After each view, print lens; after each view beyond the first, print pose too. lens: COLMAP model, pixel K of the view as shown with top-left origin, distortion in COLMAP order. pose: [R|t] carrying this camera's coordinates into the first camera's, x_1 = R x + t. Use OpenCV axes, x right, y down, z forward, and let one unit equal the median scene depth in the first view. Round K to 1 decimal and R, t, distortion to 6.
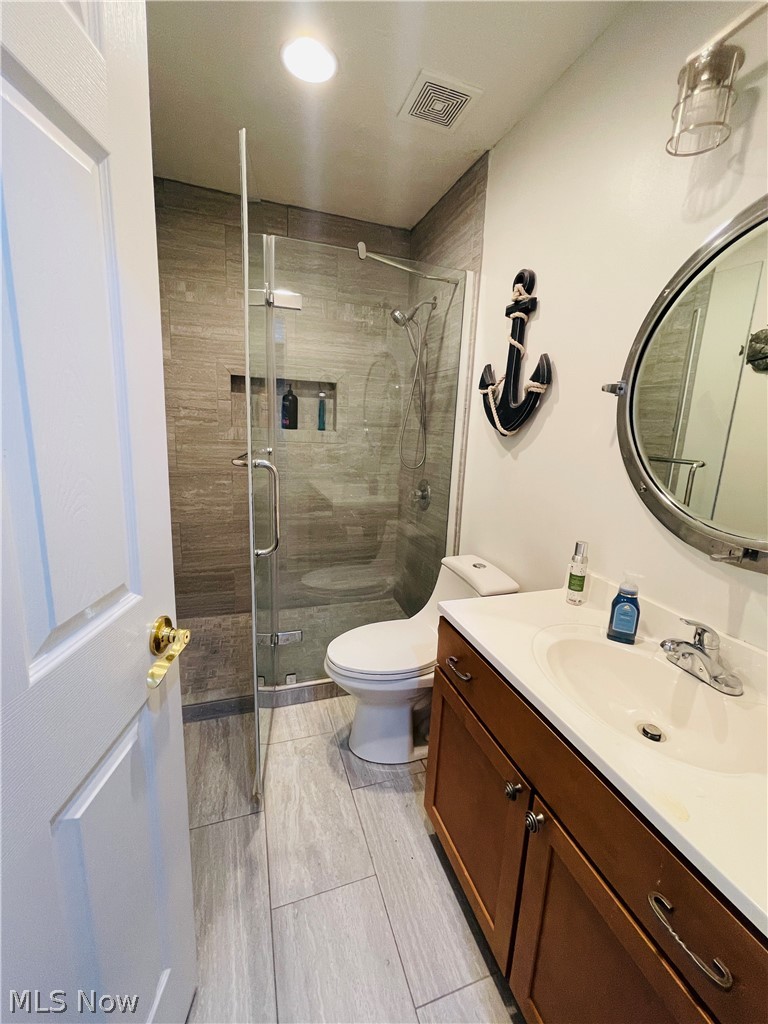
lens RADIAL K [[414.6, 0, 384.9], [0, 414.6, 509.7], [0, 0, 1]] dist [-0.010414, 0.002607]
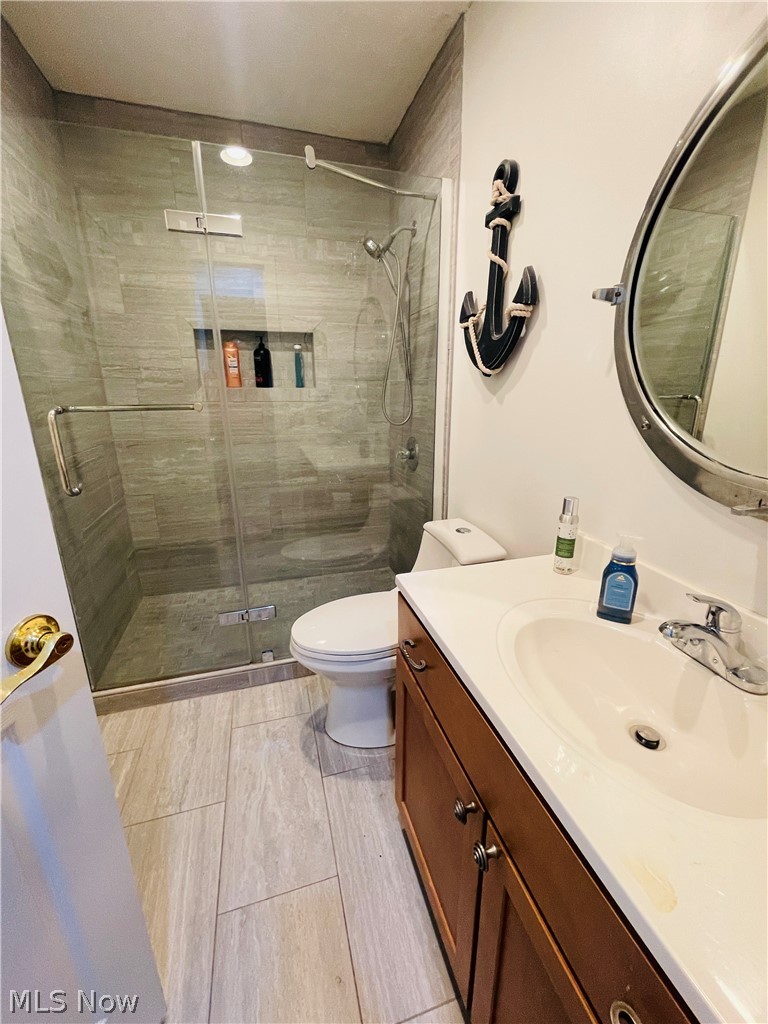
lens RADIAL K [[414.6, 0, 384.7], [0, 414.6, 509.5], [0, 0, 1]] dist [-0.010414, 0.002607]
pose [[0.998119, -0.031480, -0.052607, 0.125962], [0.035439, 0.996470, 0.076099, 0.021604], [0.050026, -0.077820, 0.995712, 0.142346]]
